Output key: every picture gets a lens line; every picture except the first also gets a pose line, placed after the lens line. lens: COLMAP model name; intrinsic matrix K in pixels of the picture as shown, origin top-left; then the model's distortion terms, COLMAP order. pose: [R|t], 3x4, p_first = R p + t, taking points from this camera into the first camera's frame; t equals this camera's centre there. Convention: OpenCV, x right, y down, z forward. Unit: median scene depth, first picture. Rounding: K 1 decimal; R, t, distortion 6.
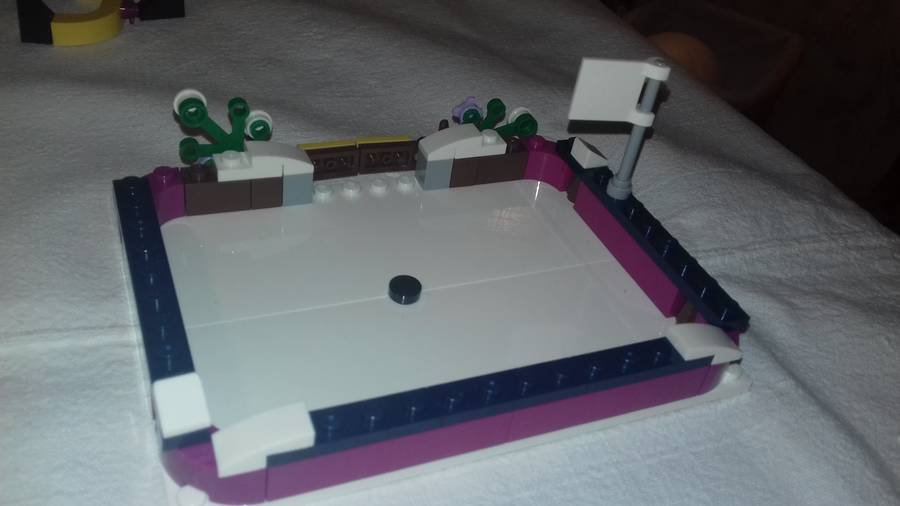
lens RADIAL K [[849.8, 0, 459.6], [0, 849.8, 250.3], [0, 0, 1]] dist [0.106833, -0.202892]
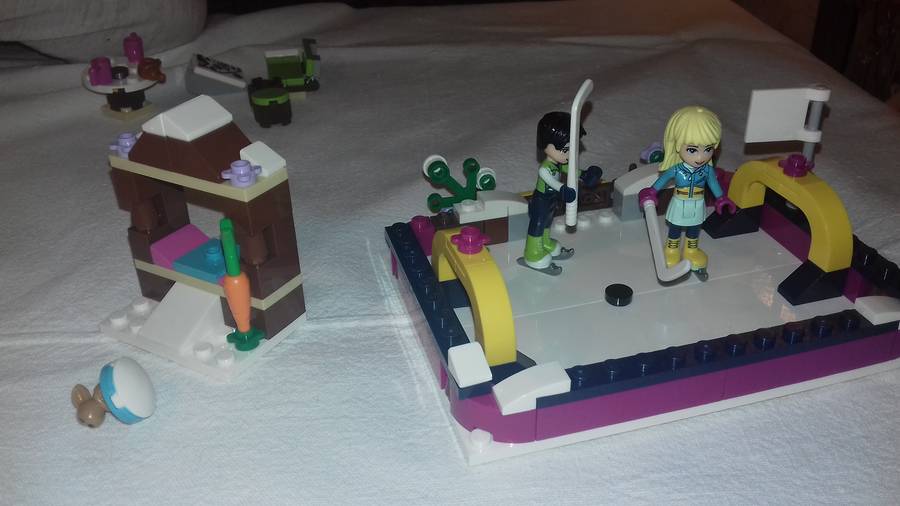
lens RADIAL K [[849.8, 0, 459.6], [0, 849.8, 250.3], [0, 0, 1]] dist [0.106833, -0.202892]
pose [[0.980217, -0.088030, -0.177272, -0.062533], [0.064385, 0.988754, -0.134985, 0.128188], [0.187161, 0.120901, 0.974861, -0.221285]]
